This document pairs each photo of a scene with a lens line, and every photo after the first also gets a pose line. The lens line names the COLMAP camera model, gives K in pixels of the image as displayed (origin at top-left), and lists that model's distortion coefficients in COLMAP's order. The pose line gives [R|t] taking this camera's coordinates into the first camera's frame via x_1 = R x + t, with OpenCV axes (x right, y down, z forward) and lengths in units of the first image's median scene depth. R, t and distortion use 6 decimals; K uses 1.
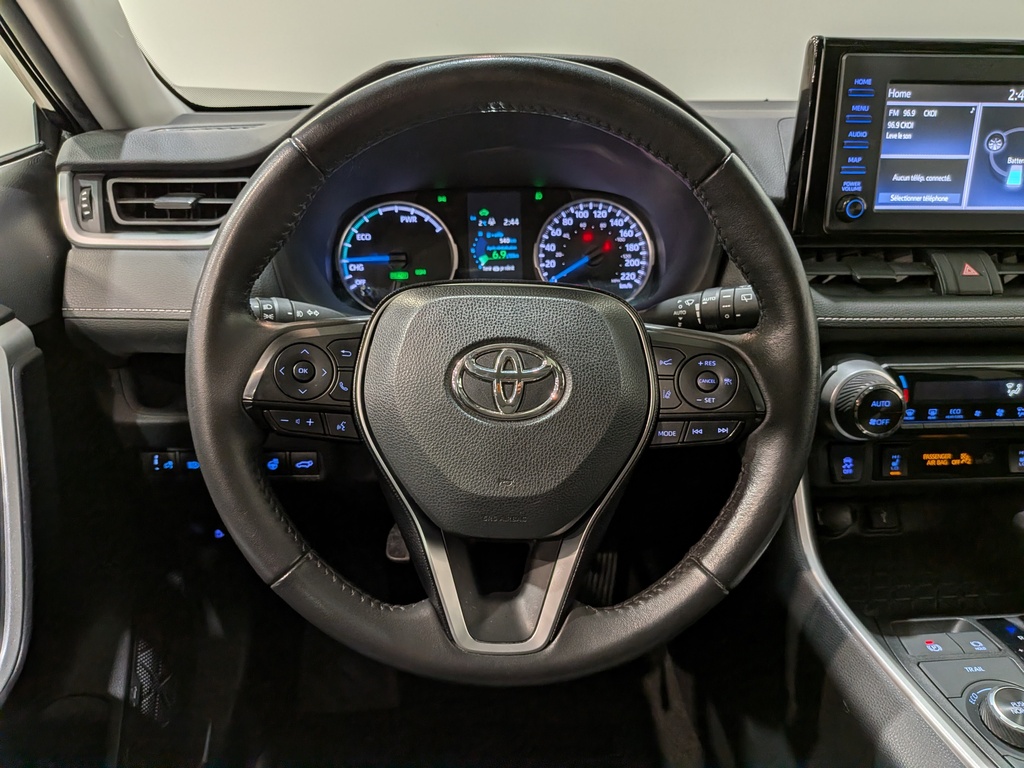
lens RADIAL K [[750.4, 0, 504.8], [0, 750.4, 412.6], [0, 0, 1]] dist [0.017282, -0.046733]
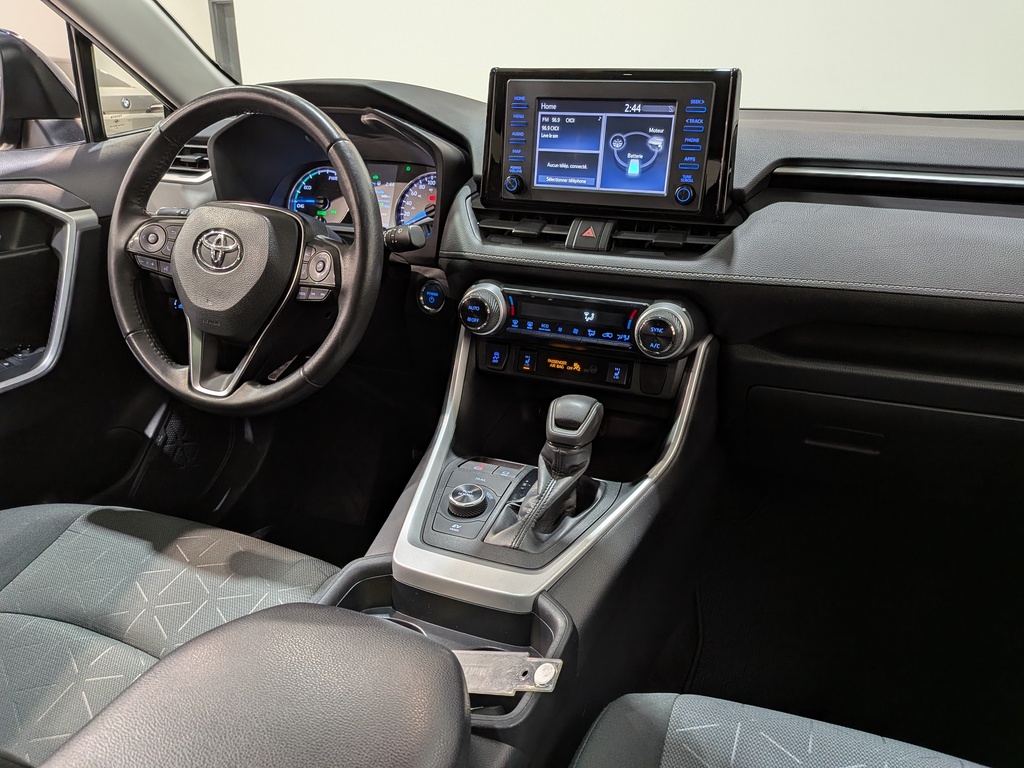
lens RADIAL K [[733.1, 0, 506.2], [0, 733.1, 403.4], [0, 0, 1]] dist [0.087043, -0.155971]
pose [[0.904784, 0.177447, -0.387141, 1.044492], [-0.175405, 0.983646, 0.040920, 0.096220], [0.388070, 0.030882, 0.921112, -0.331068]]
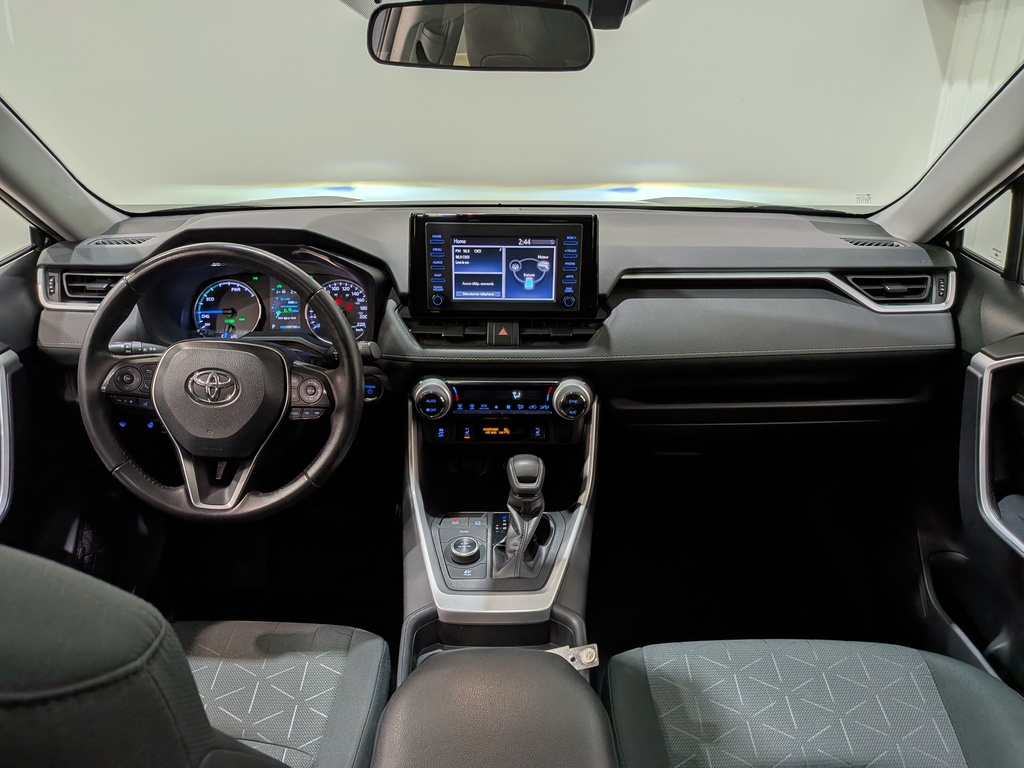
lens RADIAL K [[733.1, 0, 506.2], [0, 733.1, 403.4], [0, 0, 1]] dist [0.087043, -0.155971]
pose [[0.998794, 0.026133, -0.041556, 0.688857], [-0.025678, 0.999605, 0.011442, -0.029558], [0.041839, -0.010361, 0.999071, -0.844024]]
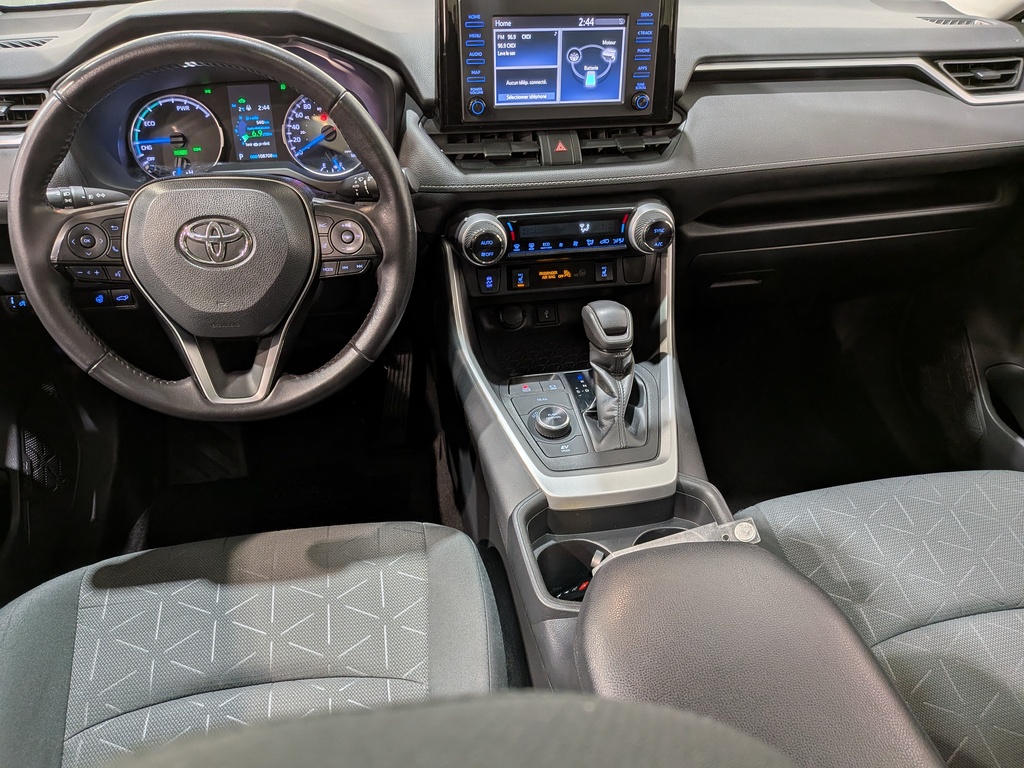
lens RADIAL K [[734.8, 0, 511.0], [0, 734.8, 387.9], [0, 0, 1]] dist [0.076804, -0.151968]
pose [[0.991536, -0.064012, 0.112955, 0.311487], [0.038996, 0.976672, 0.211167, -0.034037], [-0.123837, -0.204975, 0.970901, -0.516141]]
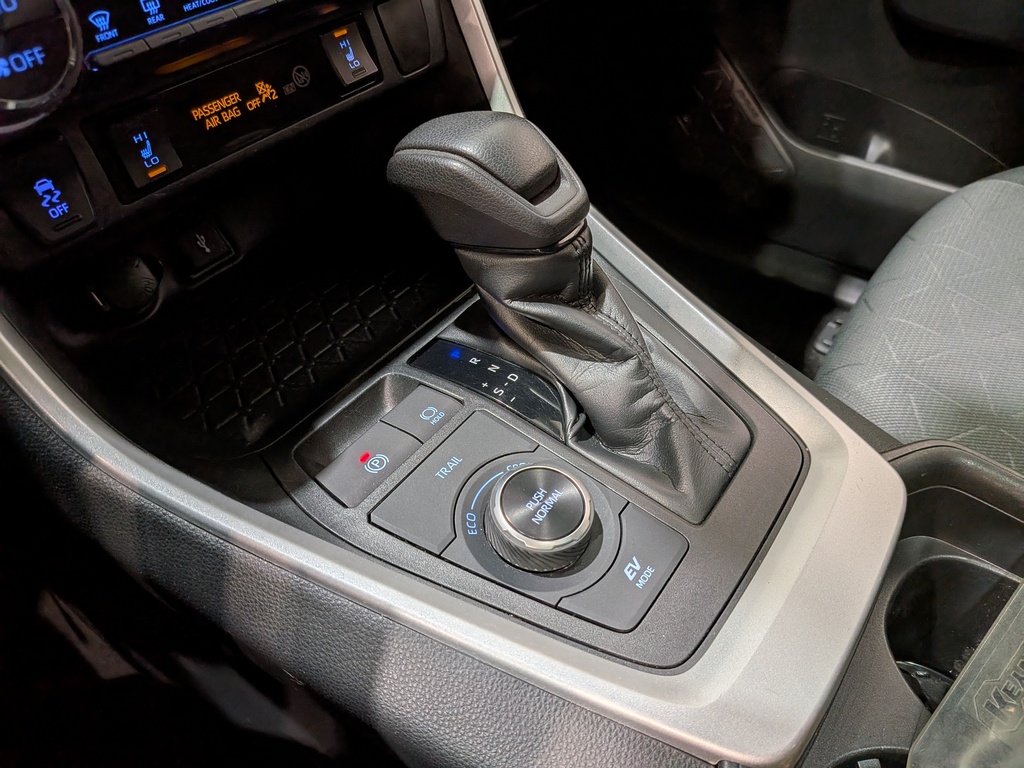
lens RADIAL K [[750.4, 0, 504.8], [0, 750.4, 412.6], [0, 0, 1]] dist [0.017282, -0.046733]
pose [[0.631636, -0.555077, 0.541225, 0.316095], [0.305619, 0.819862, 0.484173, 0.042685], [-0.712483, -0.140413, 0.687497, 0.497469]]
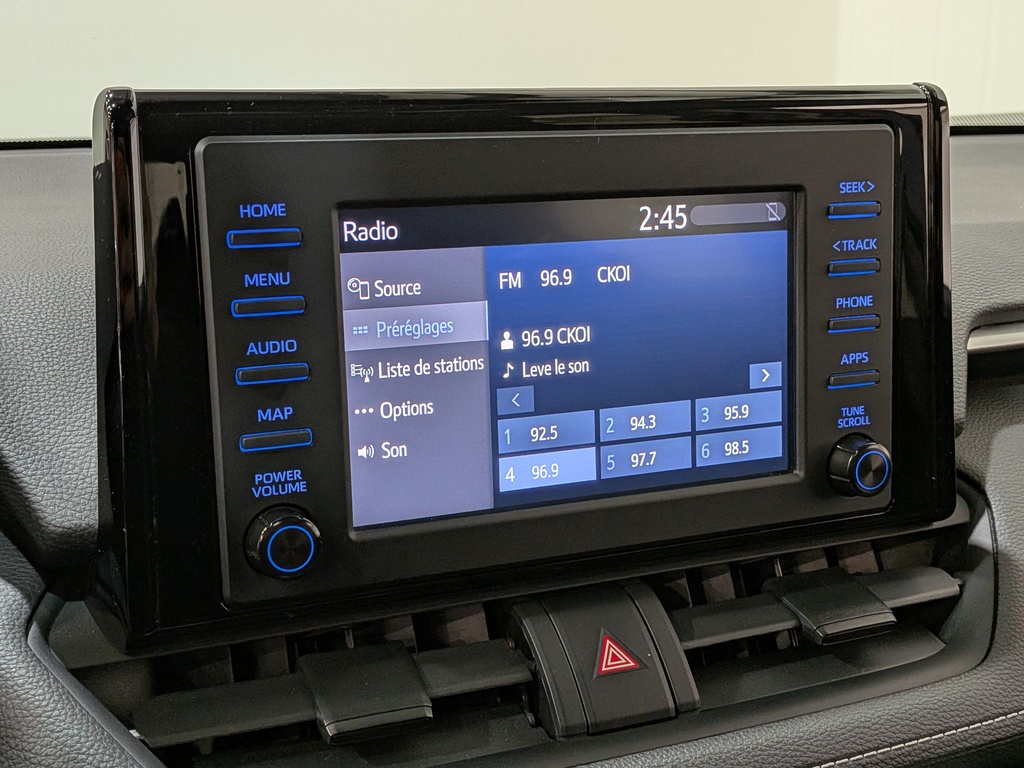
lens RADIAL K [[1499.5, 0, 538.6], [0, 1499.5, 384.6], [0, 0, 1]] dist [0.088472, -0.135120]
pose [[0.923559, -0.077124, 0.375621, 0.294618], [0.133238, 0.983074, -0.125749, -0.228539], [-0.359565, 0.166184, 0.918203, 0.271897]]
